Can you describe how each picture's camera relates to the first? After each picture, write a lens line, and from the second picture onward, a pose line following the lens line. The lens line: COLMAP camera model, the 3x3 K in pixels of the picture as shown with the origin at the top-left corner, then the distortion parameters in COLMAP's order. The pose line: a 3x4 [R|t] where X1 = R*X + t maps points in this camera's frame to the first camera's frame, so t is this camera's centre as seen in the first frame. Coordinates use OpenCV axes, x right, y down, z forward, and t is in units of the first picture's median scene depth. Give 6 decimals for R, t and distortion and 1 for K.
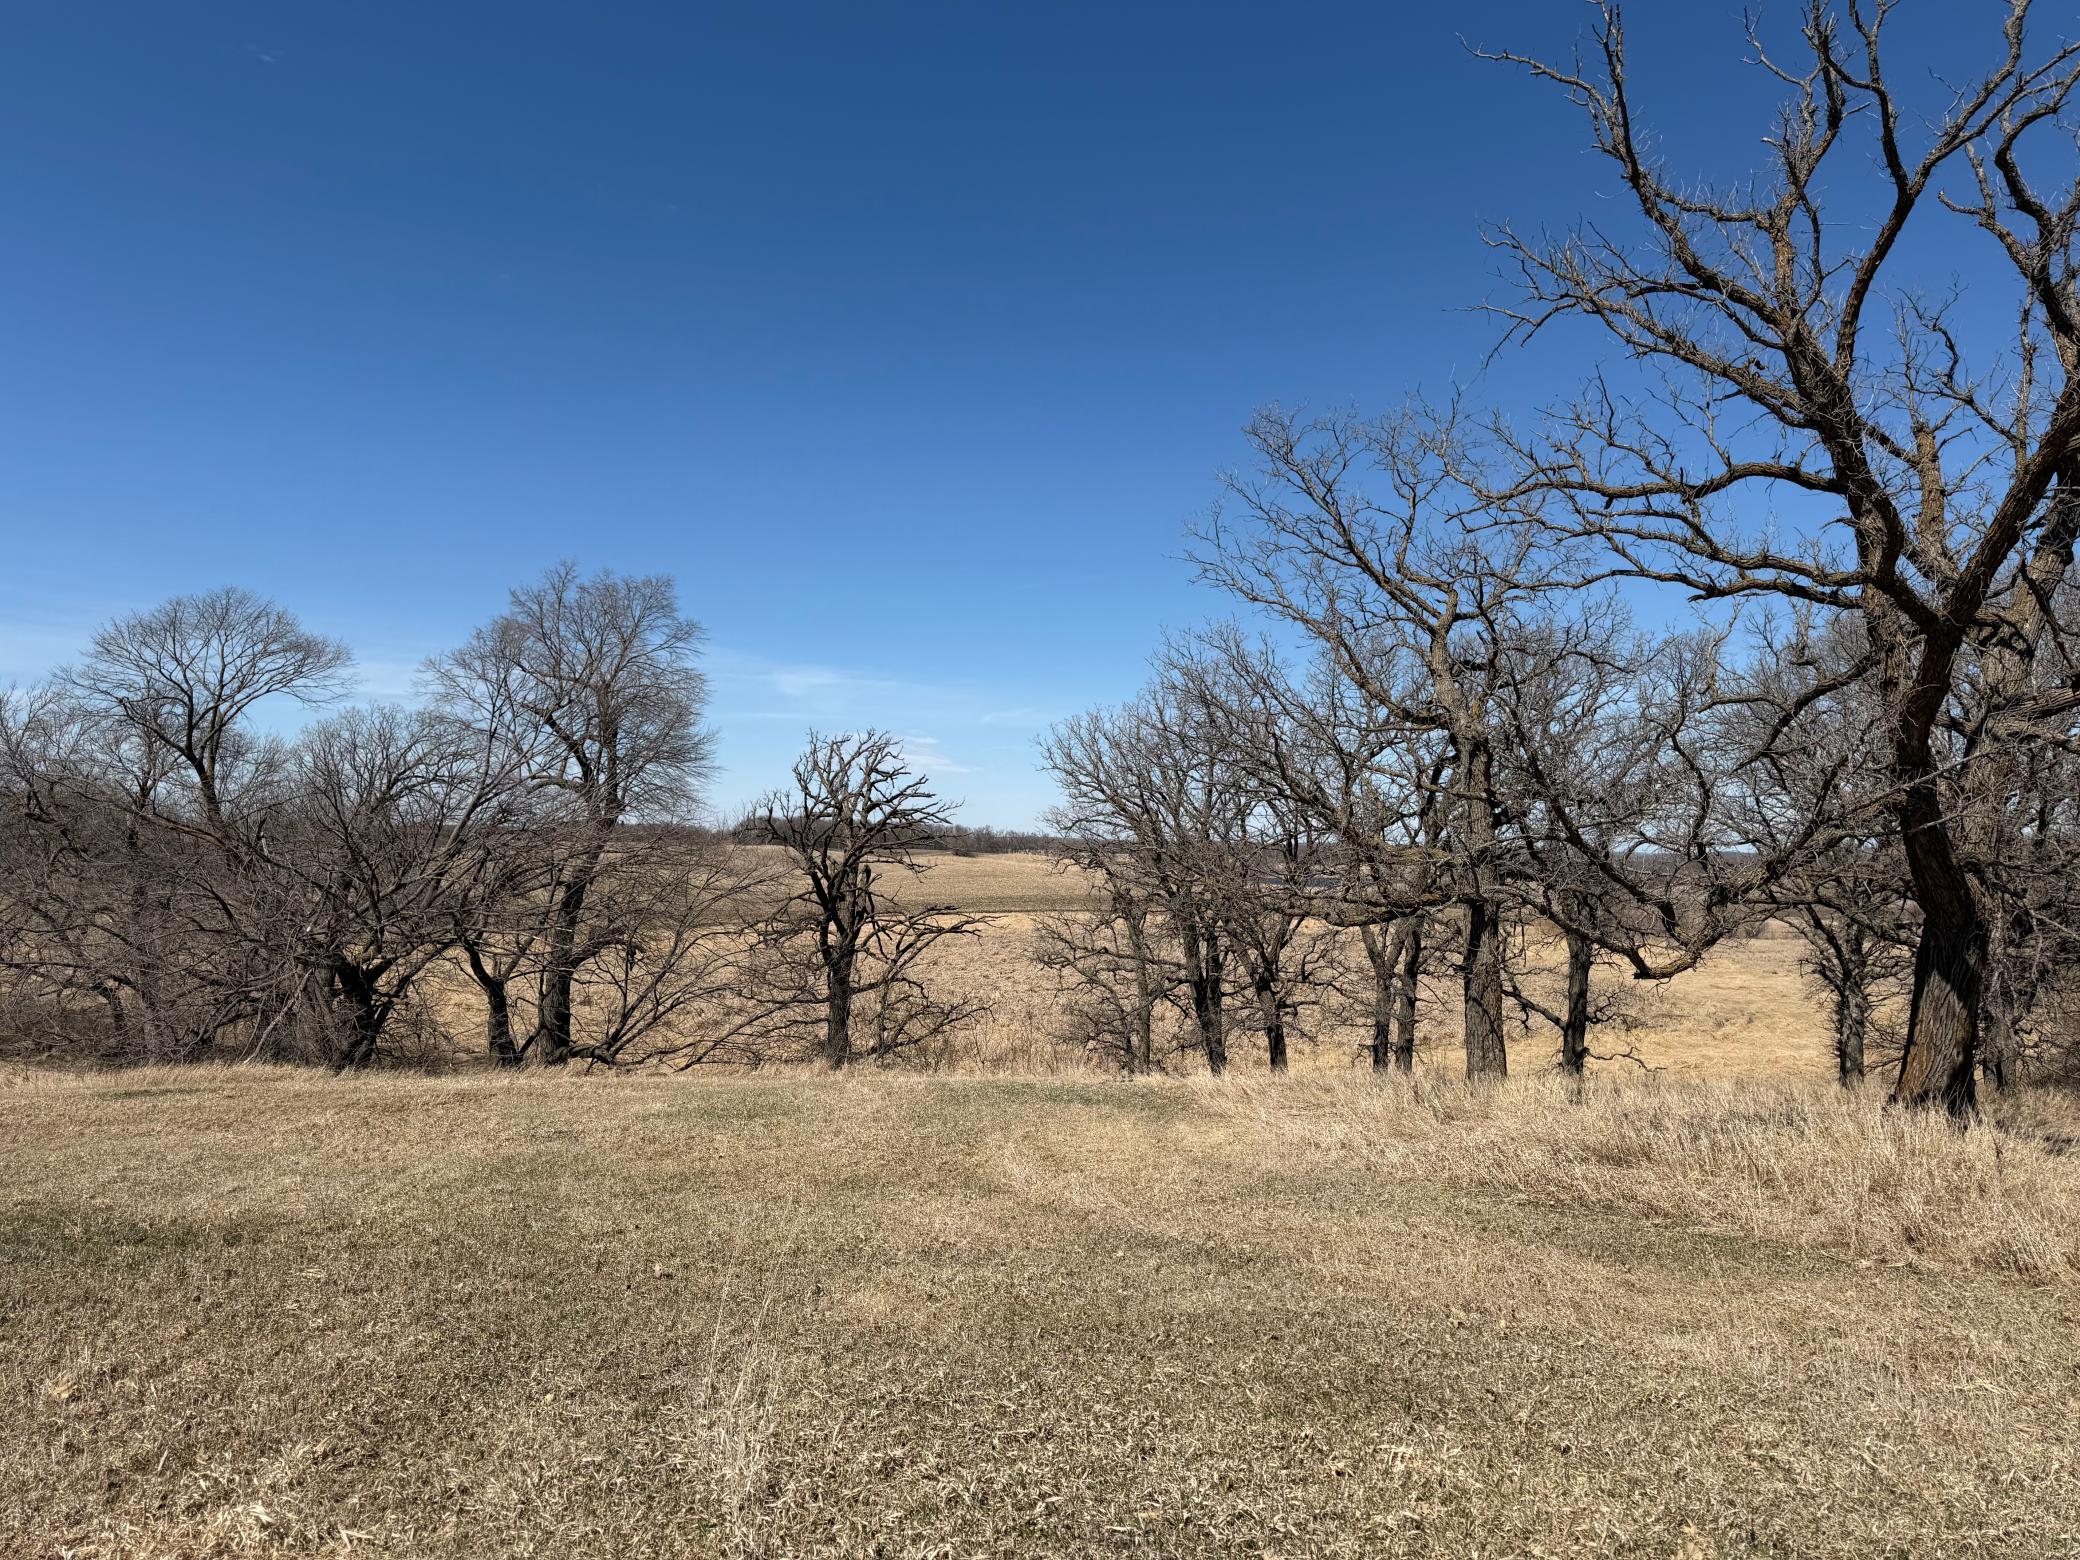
lens RADIAL K [[1482.0, 0, 1043.4], [0, 1482.0, 774.9], [0, 0, 1]] dist [0.044506, -0.045750]
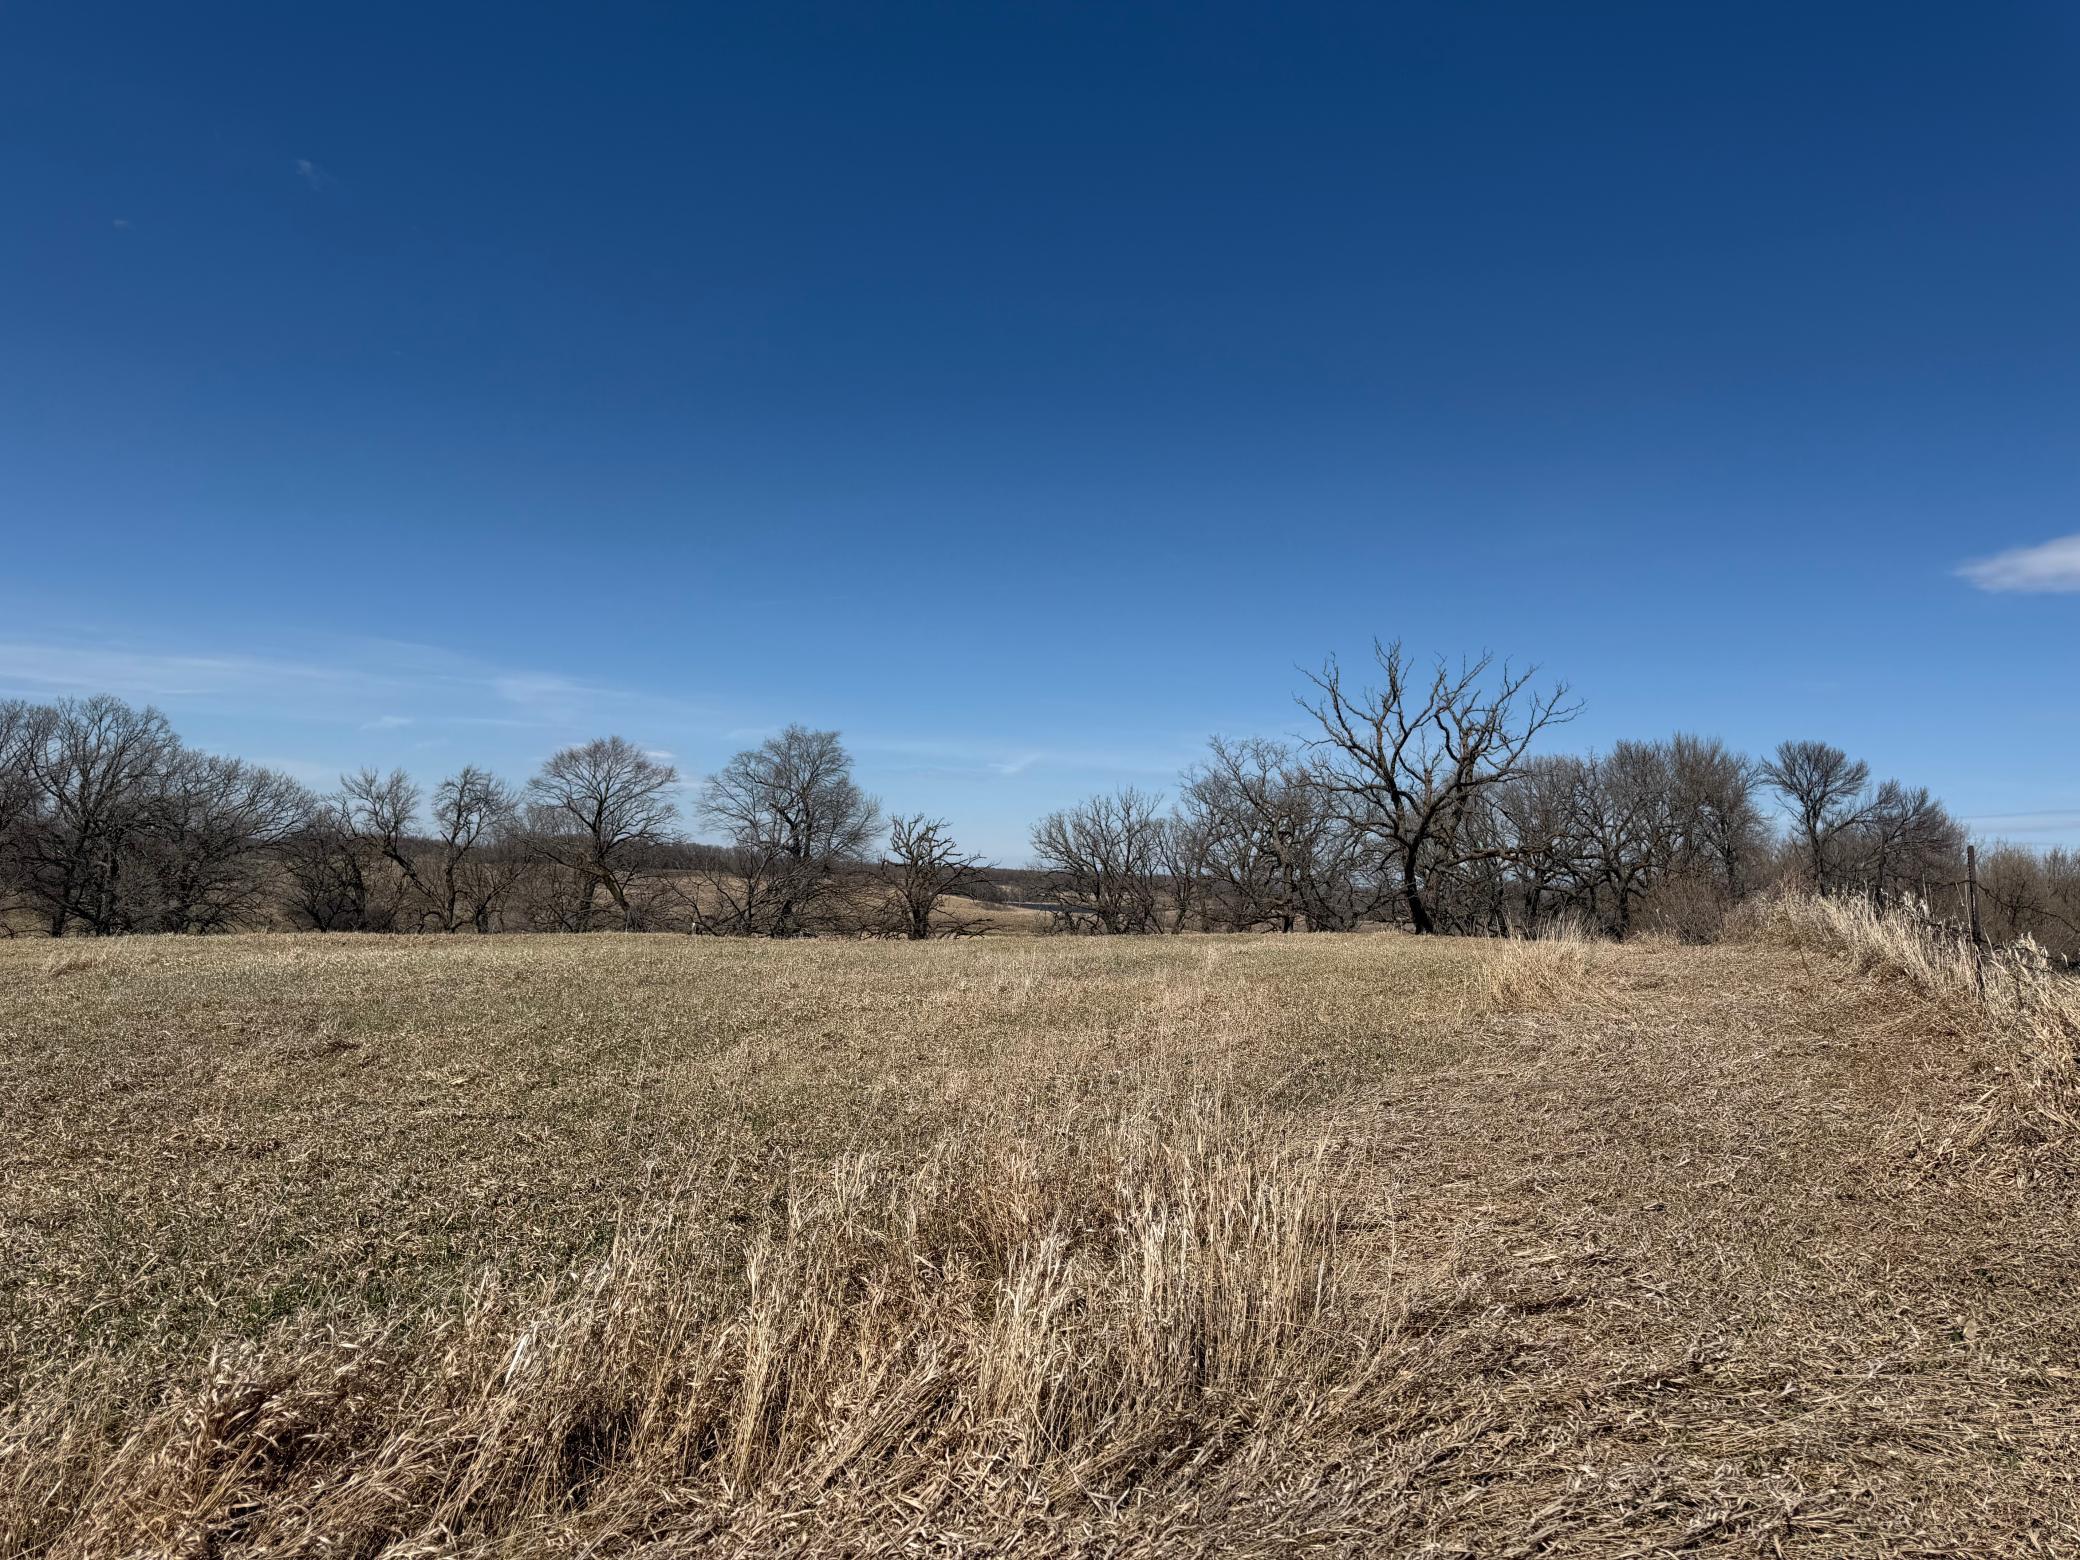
lens RADIAL K [[1482.0, 0, 1066.1], [0, 1482.0, 770.2], [0, 0, 1]] dist [0.044506, -0.045750]
pose [[0.983521, 0.034841, 0.177404, -0.309627], [-0.031540, 0.999273, -0.021396, -0.059215], [-0.178021, 0.015448, 0.983905, -0.838047]]
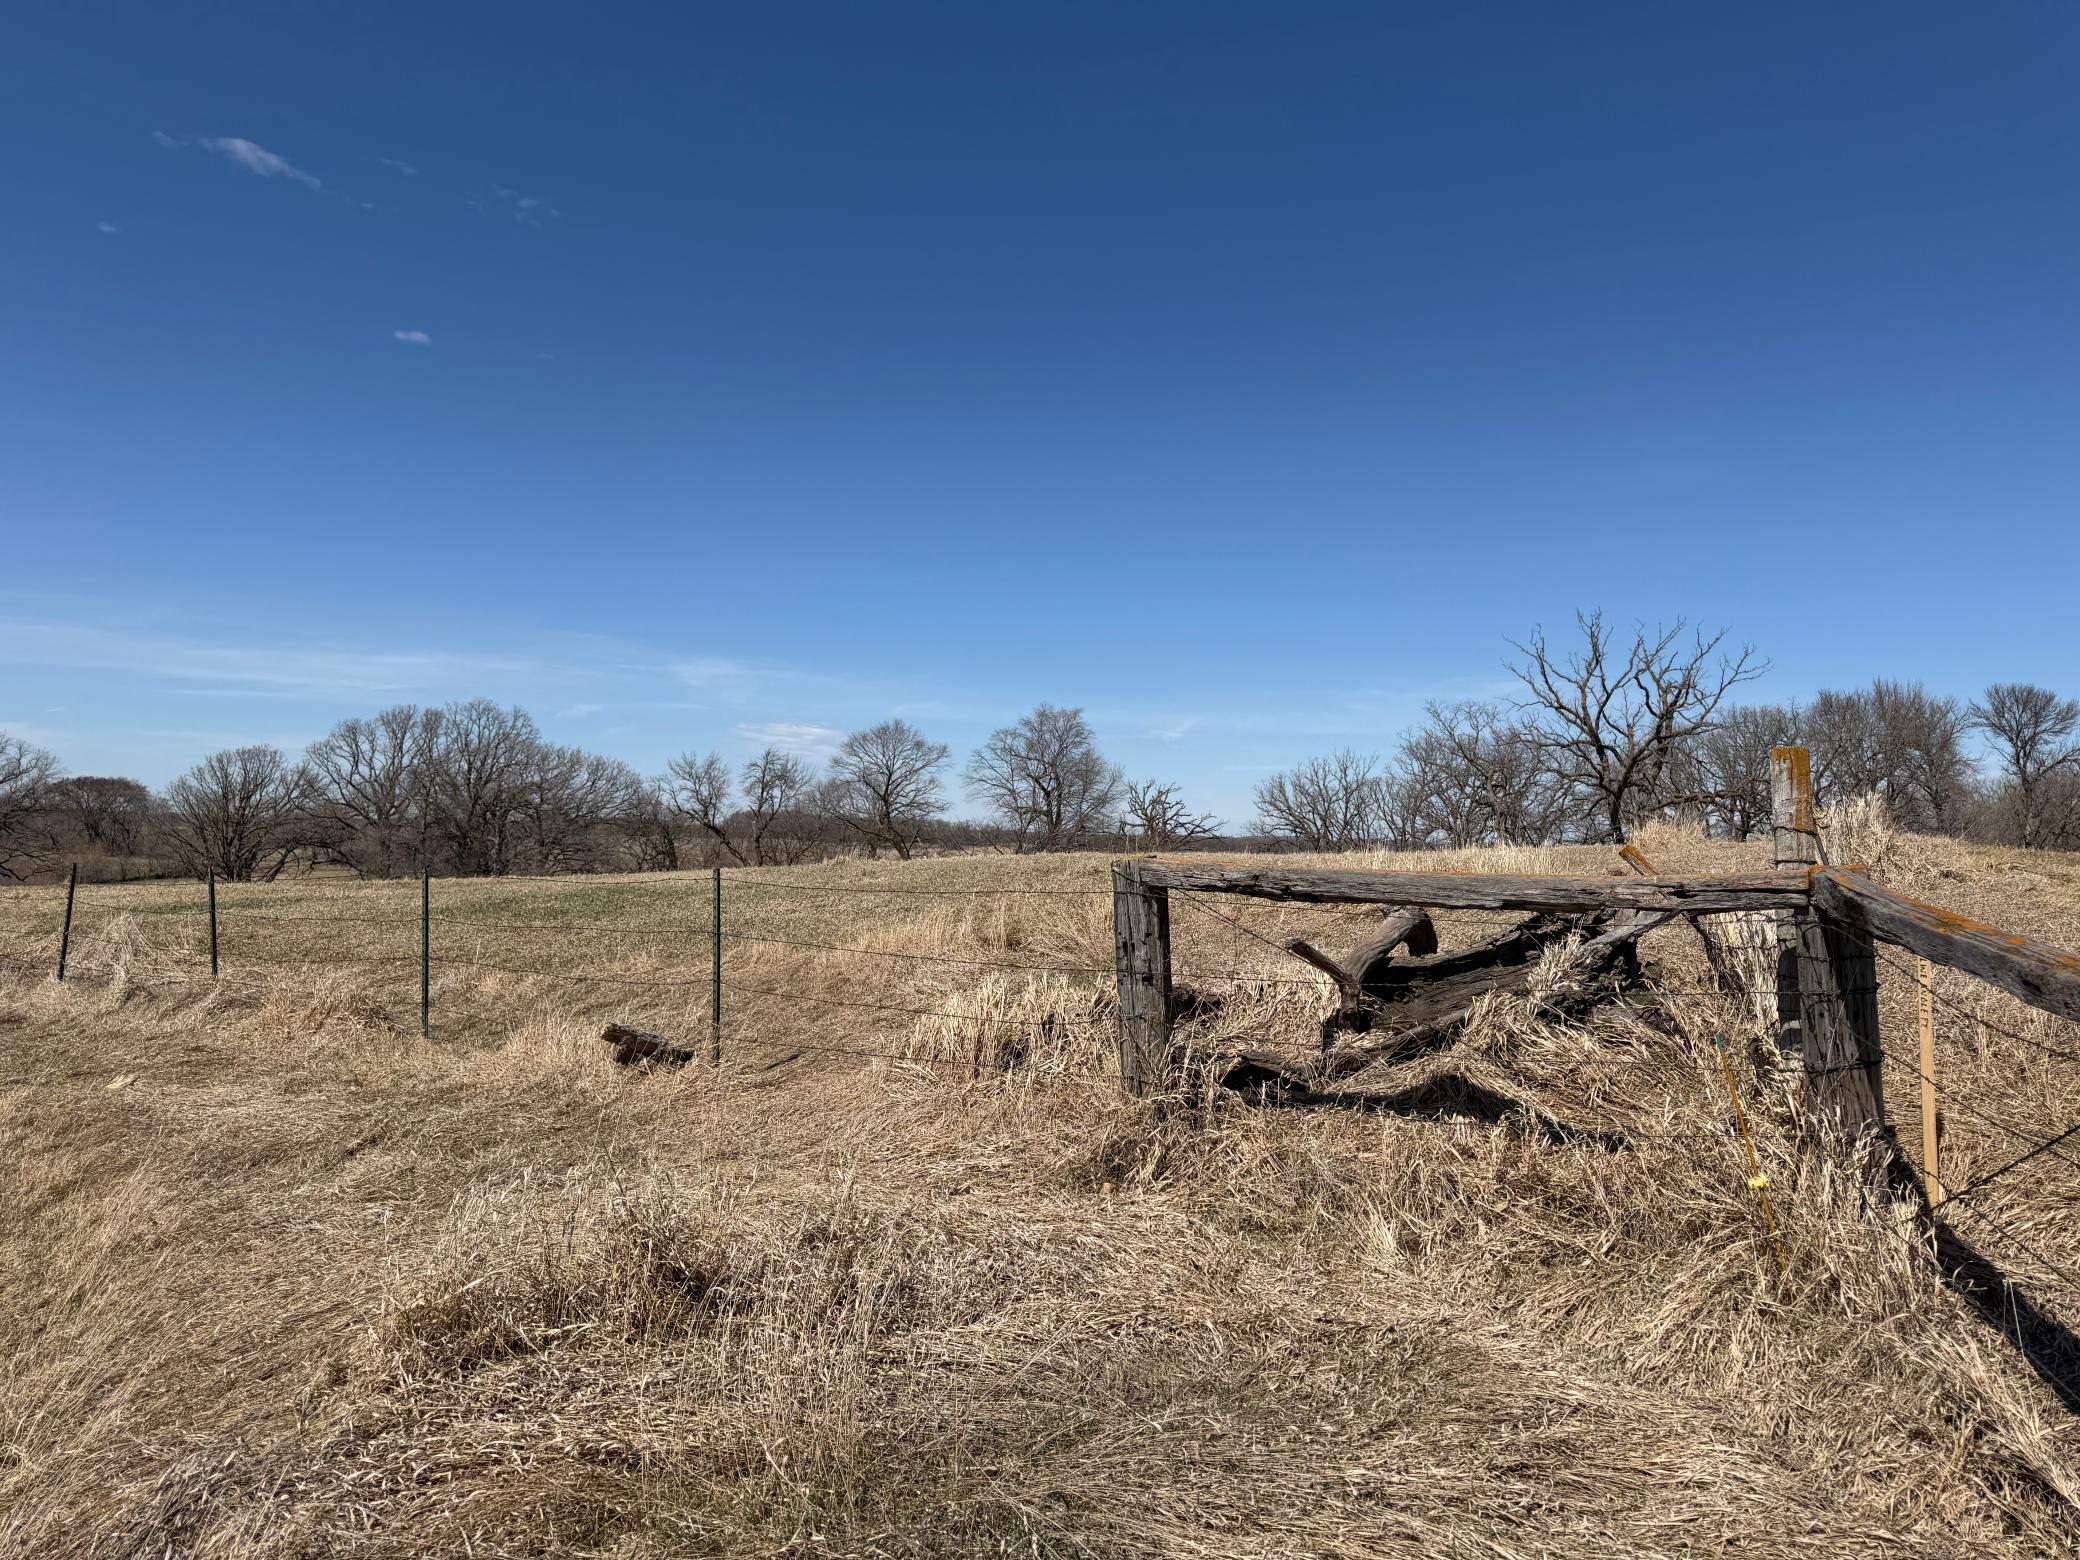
lens RADIAL K [[1507.9, 0, 1045.9], [0, 1507.9, 772.1], [0, 0, 1]] dist [0.017865, -0.016340]
pose [[0.999019, 0.001672, 0.044248, -0.407819], [-0.001844, 0.999991, 0.003831, -0.055860], [-0.044241, -0.003909, 0.999013, -1.077958]]
